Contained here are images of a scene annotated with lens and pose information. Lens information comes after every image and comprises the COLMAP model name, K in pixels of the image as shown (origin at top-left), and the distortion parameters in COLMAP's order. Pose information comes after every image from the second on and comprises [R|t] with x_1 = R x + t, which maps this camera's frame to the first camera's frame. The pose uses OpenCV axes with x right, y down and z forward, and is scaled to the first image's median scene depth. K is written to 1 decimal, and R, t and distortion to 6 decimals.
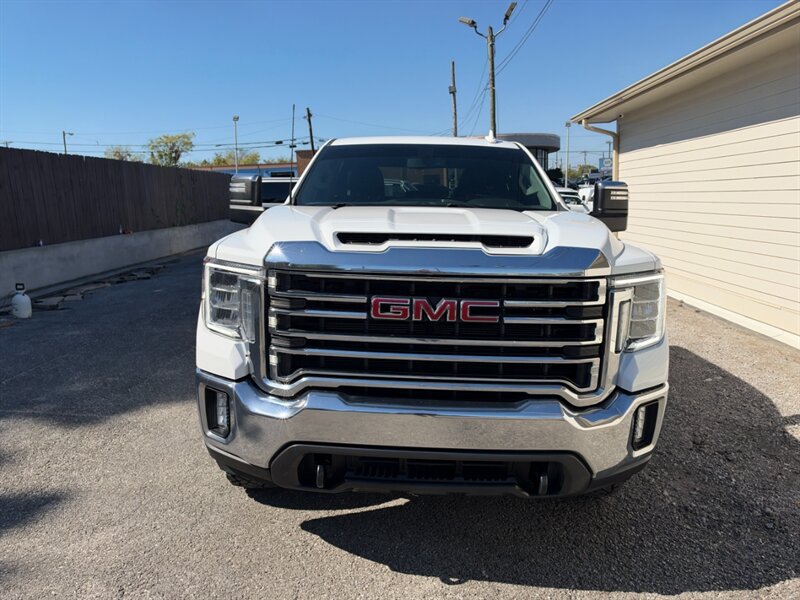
lens RADIAL K [[573.3, 0, 400.8], [0, 573.3, 297.3], [0, 0, 1]] dist [0.062134, -0.133169]
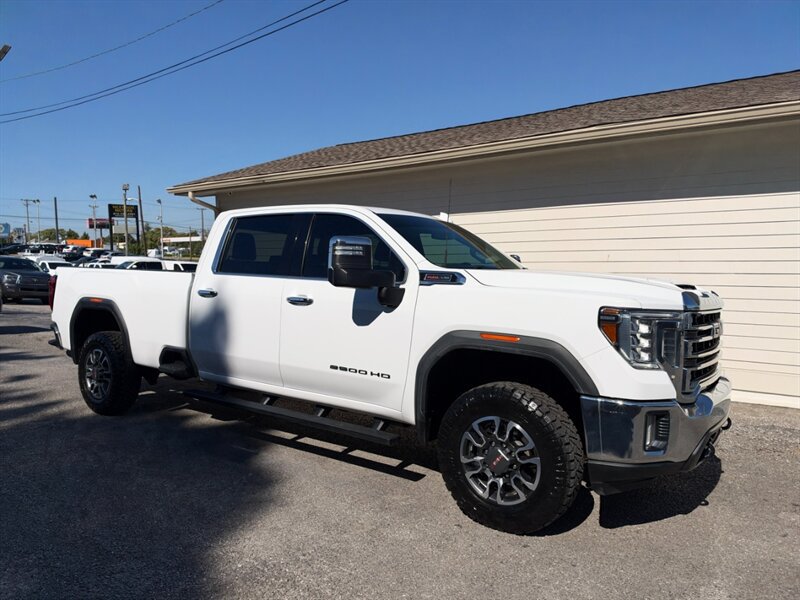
lens RADIAL K [[585.9, 0, 398.8], [0, 585.9, 270.5], [0, 0, 1]] dist [0.068106, -0.095690]
pose [[0.566467, -0.005893, 0.824063, -0.344593], [0.141398, 0.985840, -0.090148, -0.022485], [-0.811863, 0.167587, 0.559279, 0.131853]]
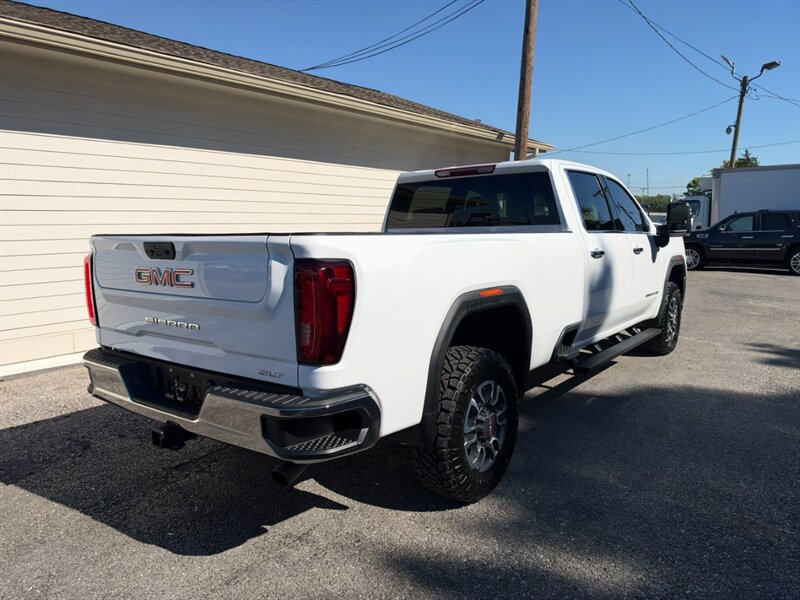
lens RADIAL K [[590.3, 0, 410.0], [0, 590.3, 287.4], [0, 0, 1]] dist [0.002311, -0.002146]
pose [[-0.808777, -0.071550, 0.583746, -0.203296], [0.101780, 0.960566, 0.258753, -0.157044], [-0.579241, 0.268688, -0.769602, 0.866004]]
